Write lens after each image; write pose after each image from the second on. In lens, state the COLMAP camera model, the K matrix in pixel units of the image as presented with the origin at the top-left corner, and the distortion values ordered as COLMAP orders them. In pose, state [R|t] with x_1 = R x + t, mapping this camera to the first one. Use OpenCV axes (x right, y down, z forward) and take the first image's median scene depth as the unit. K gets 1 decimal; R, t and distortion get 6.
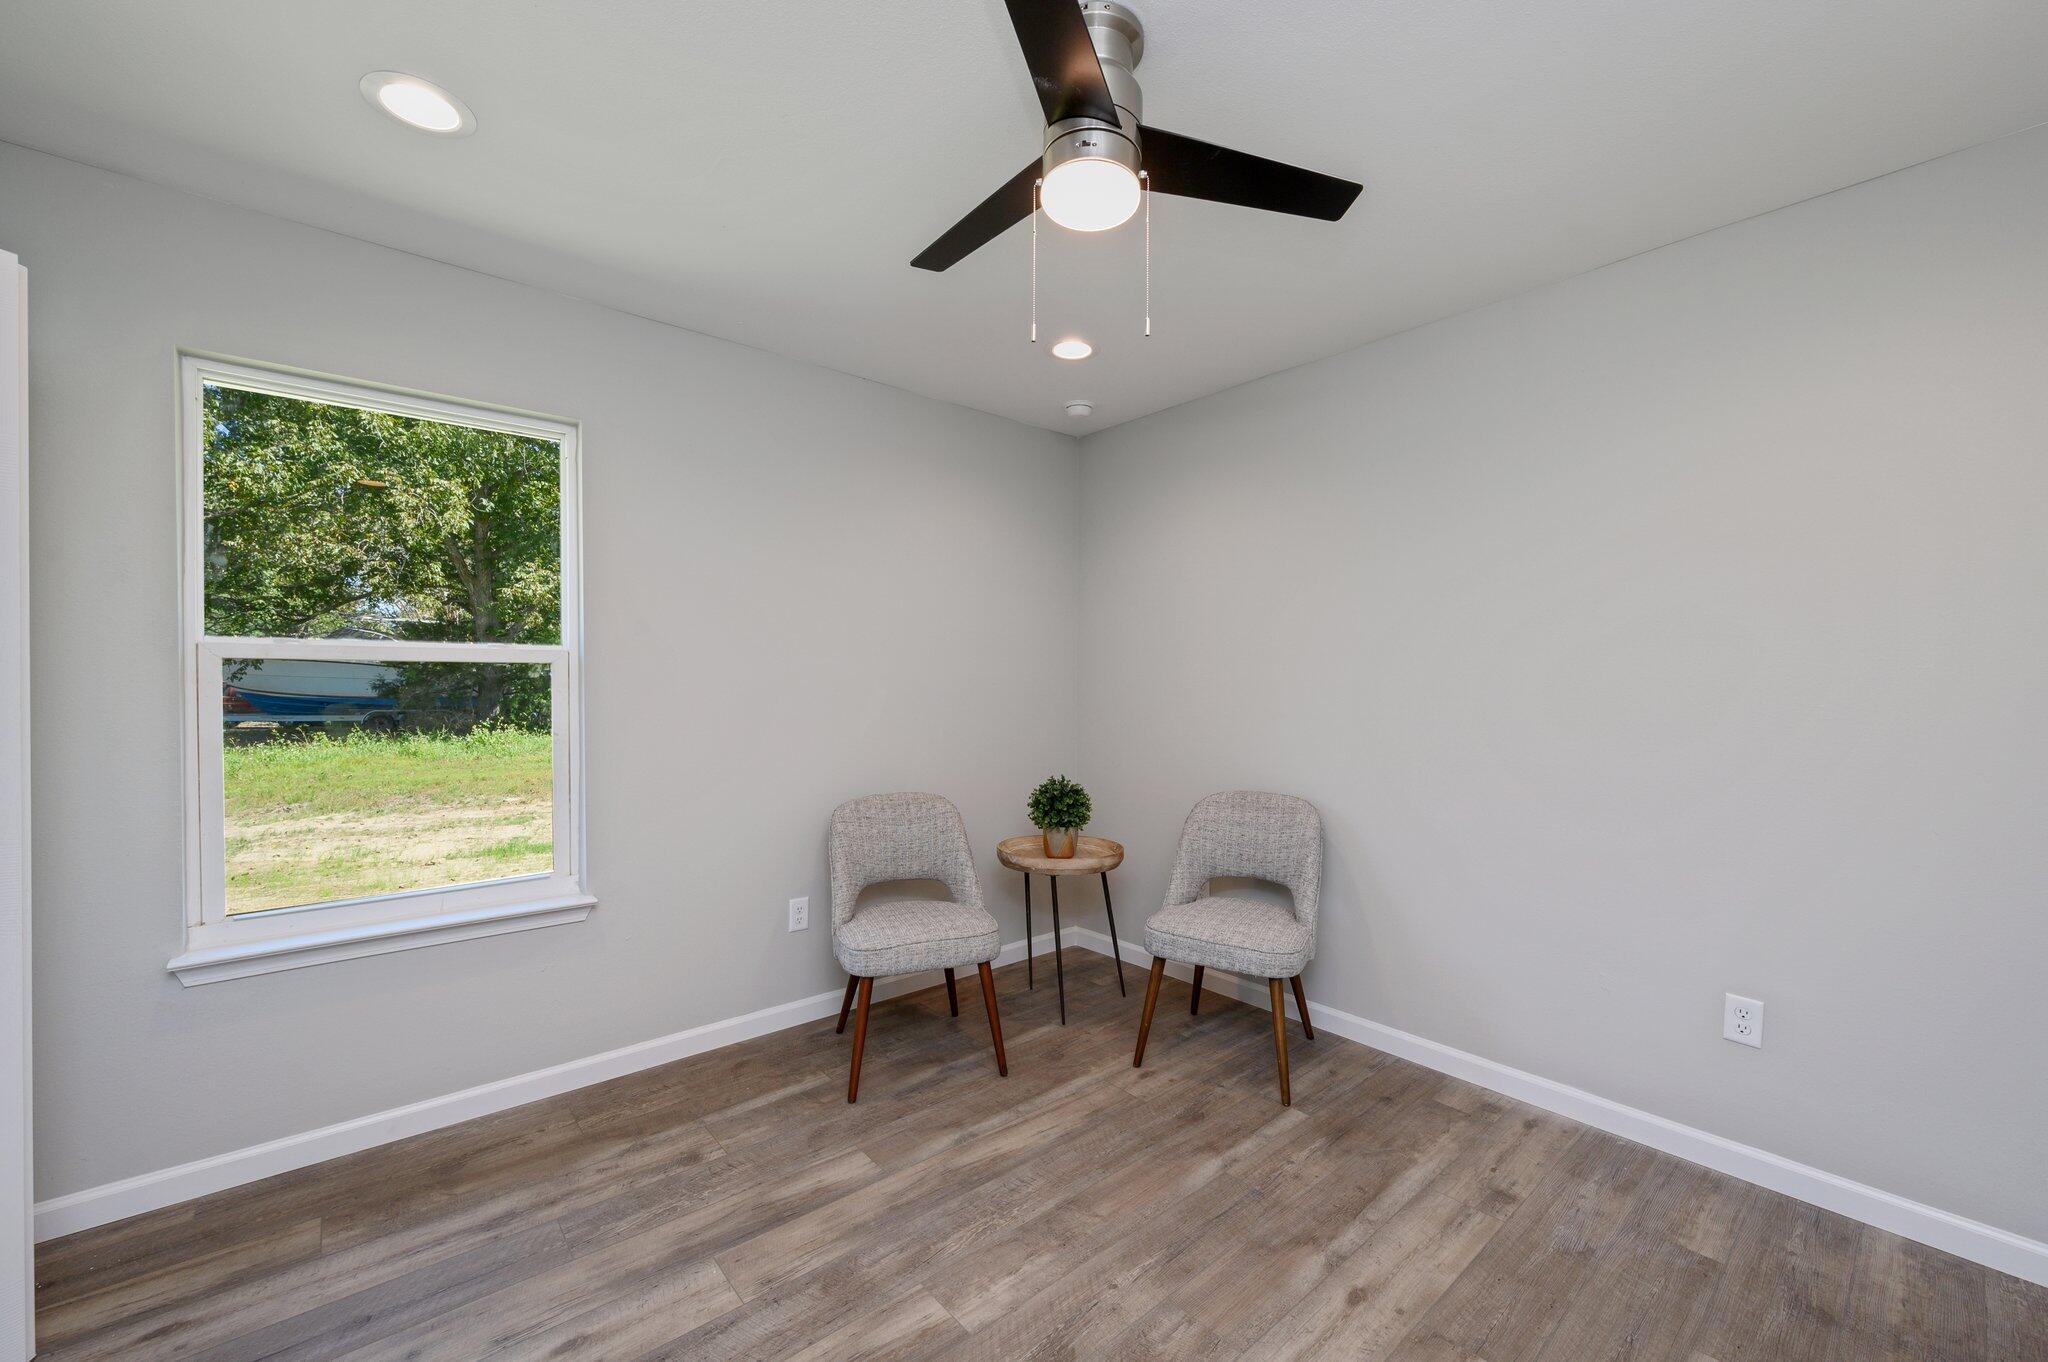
lens RADIAL K [[818.8, 0, 1034.2], [0, 818.8, 687.7], [0, 0, 1]] dist [0.000376, -0.000361]
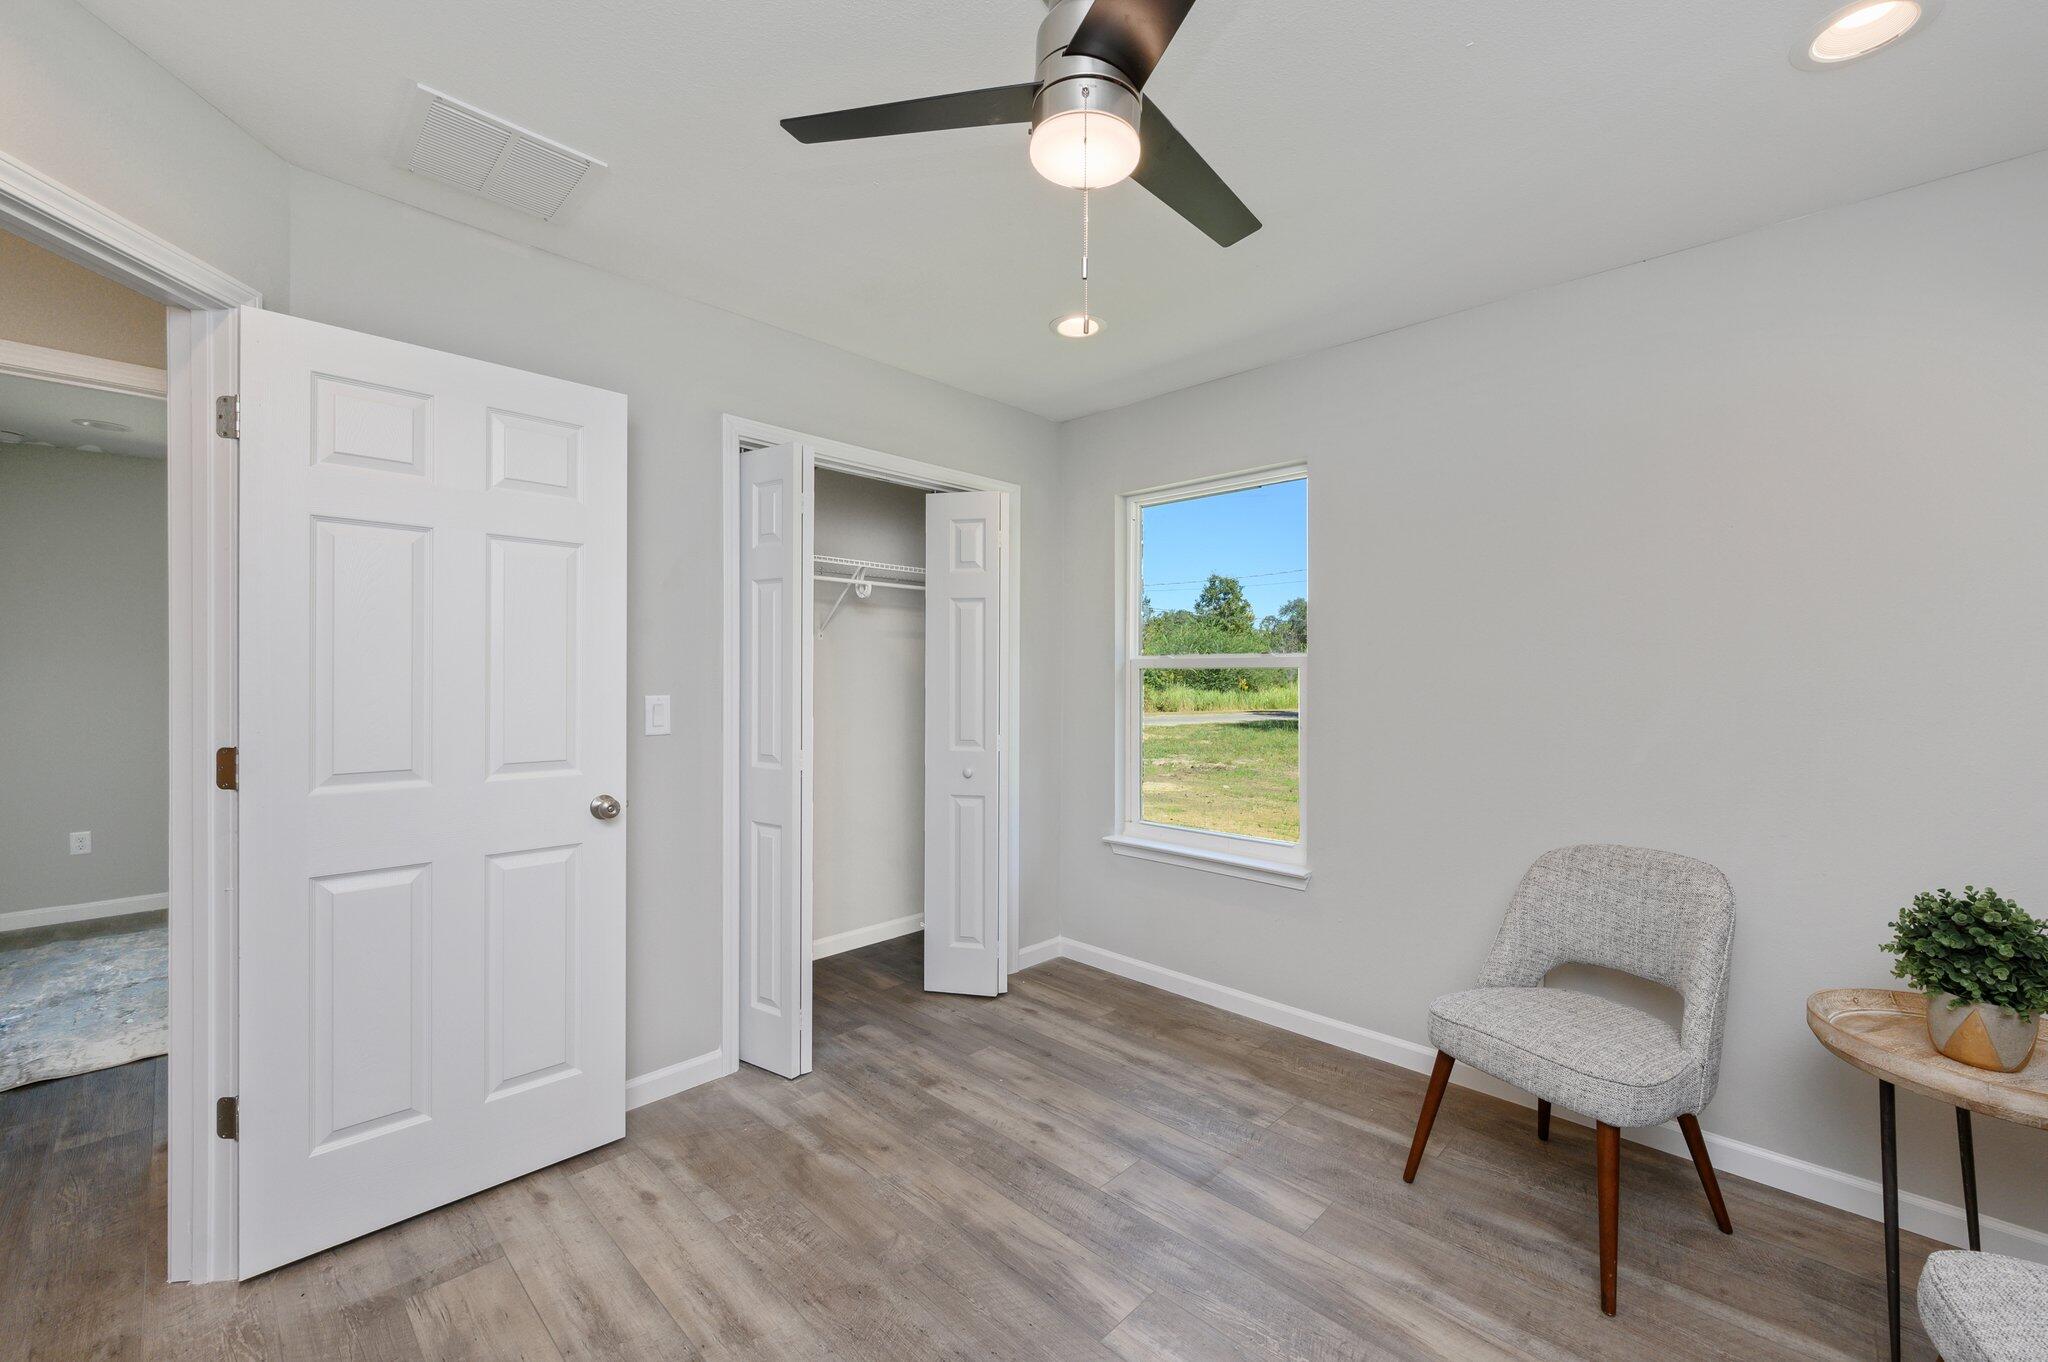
lens RADIAL K [[818.8, 0, 1027.7], [0, 818.8, 682.3], [0, 0, 1]] dist [0.000376, -0.000361]
pose [[0.088540, 0.004800, -0.996061, 0.669323], [-0.010819, 0.999934, 0.003857, -0.011277], [0.996014, 0.010435, 0.088586, 0.602813]]
